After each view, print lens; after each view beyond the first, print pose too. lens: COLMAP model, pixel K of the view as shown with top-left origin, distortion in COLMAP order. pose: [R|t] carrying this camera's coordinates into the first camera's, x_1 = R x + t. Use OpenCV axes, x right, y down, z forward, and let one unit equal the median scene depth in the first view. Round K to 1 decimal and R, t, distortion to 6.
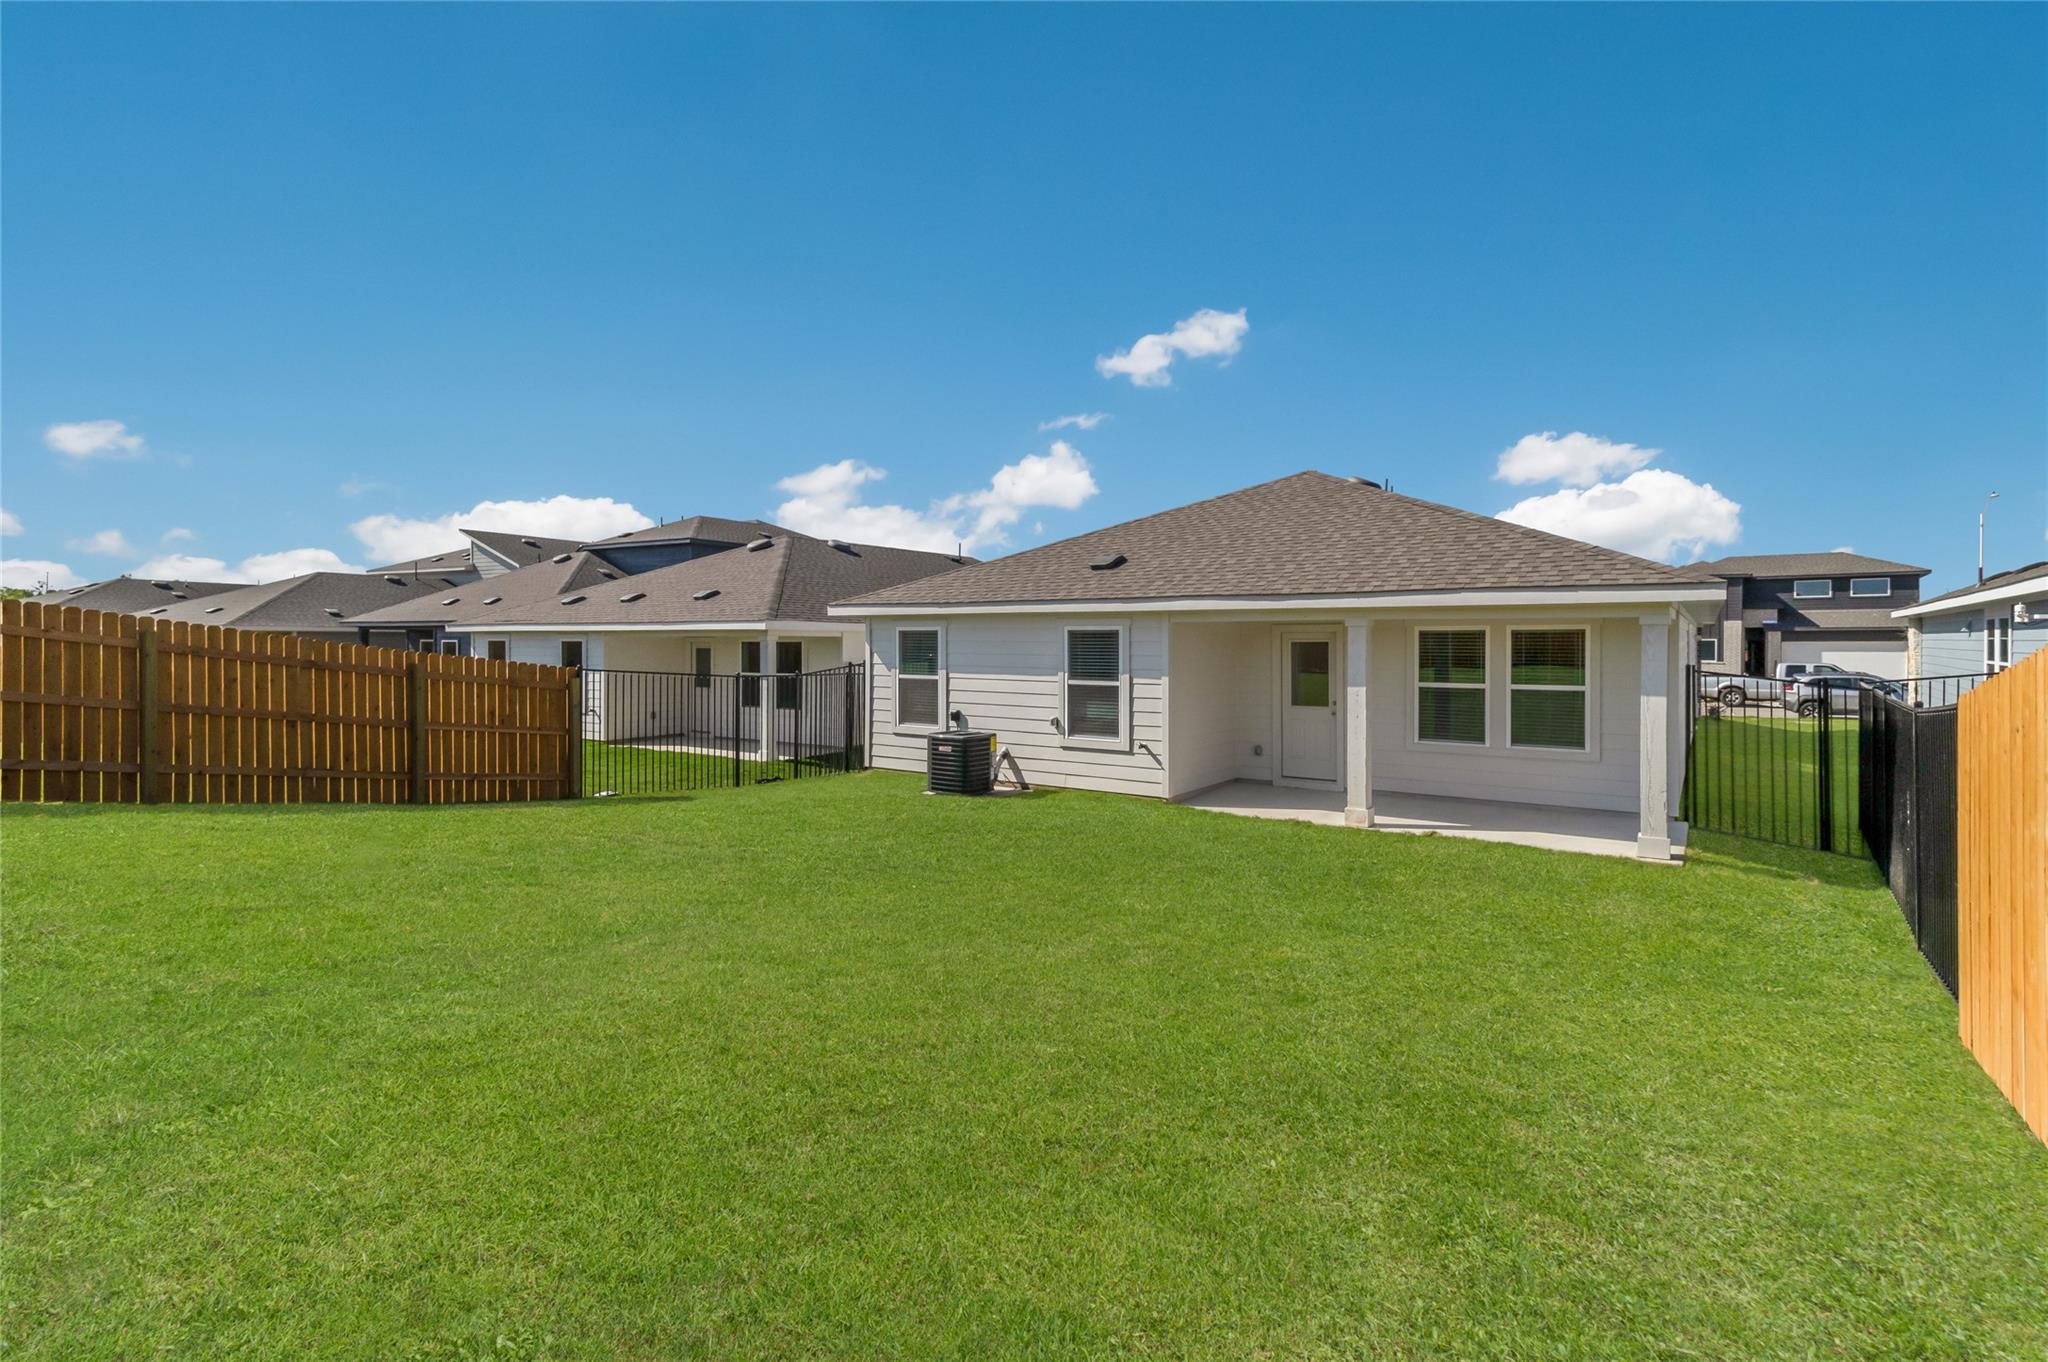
lens RADIAL K [[993.1, 0, 1007.8], [0, 993.1, 642.3], [0, 0, 1]] dist [0.003395, 0.000281]
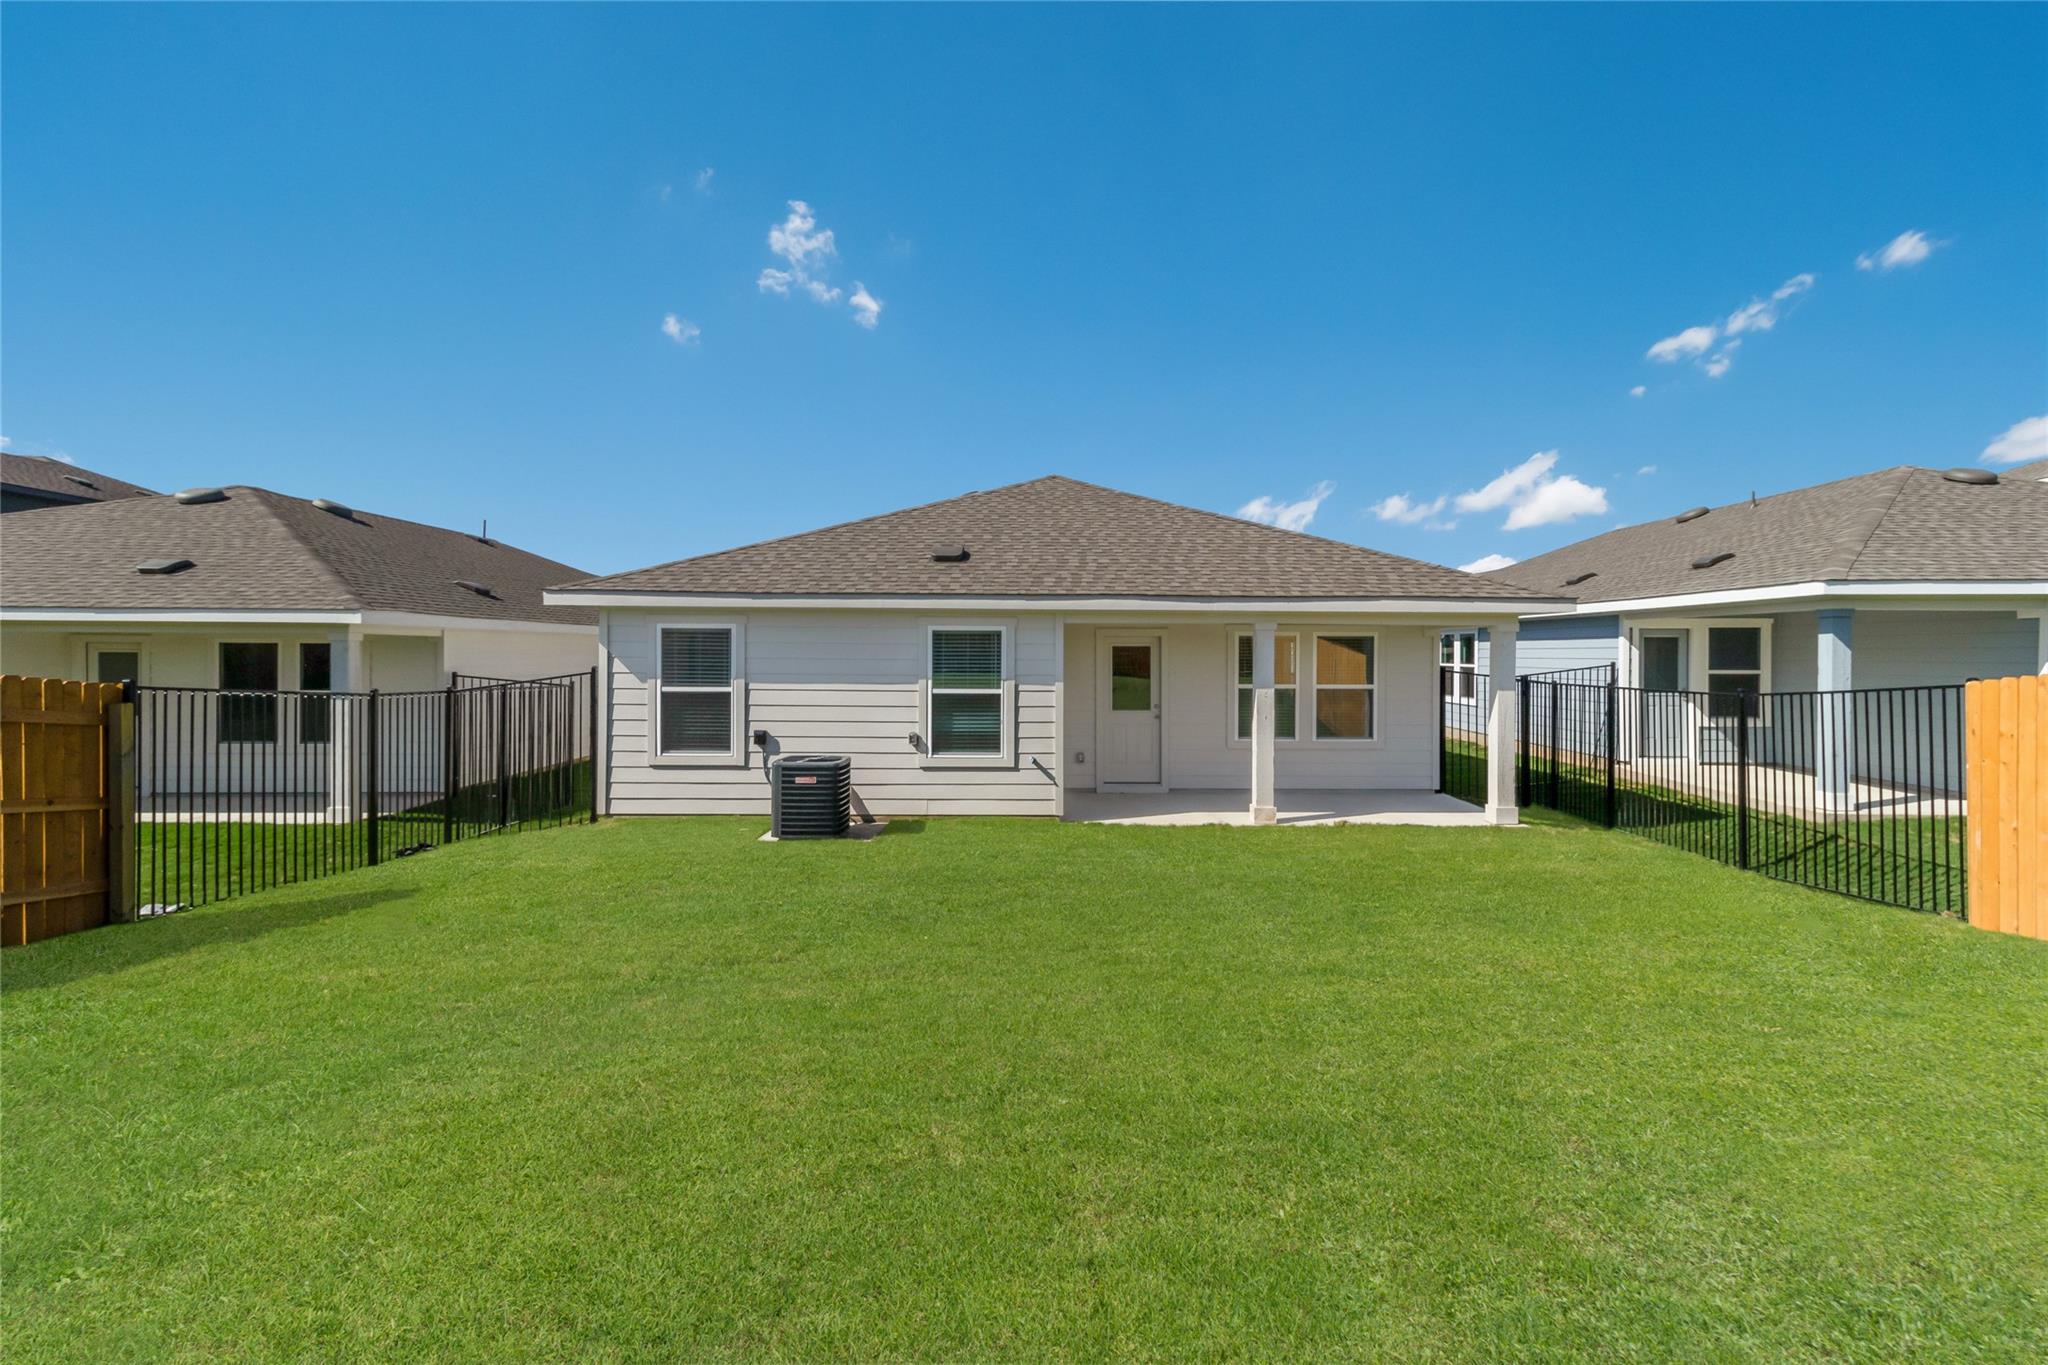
lens RADIAL K [[993.1, 0, 1007.8], [0, 993.1, 643.8], [0, 0, 1]] dist [0.003395, 0.000281]
pose [[0.799428, 0.007382, 0.600716, -0.402096], [-0.003410, 0.999964, -0.007751, 0.005896], [-0.600752, 0.004148, 0.799425, 0.281549]]
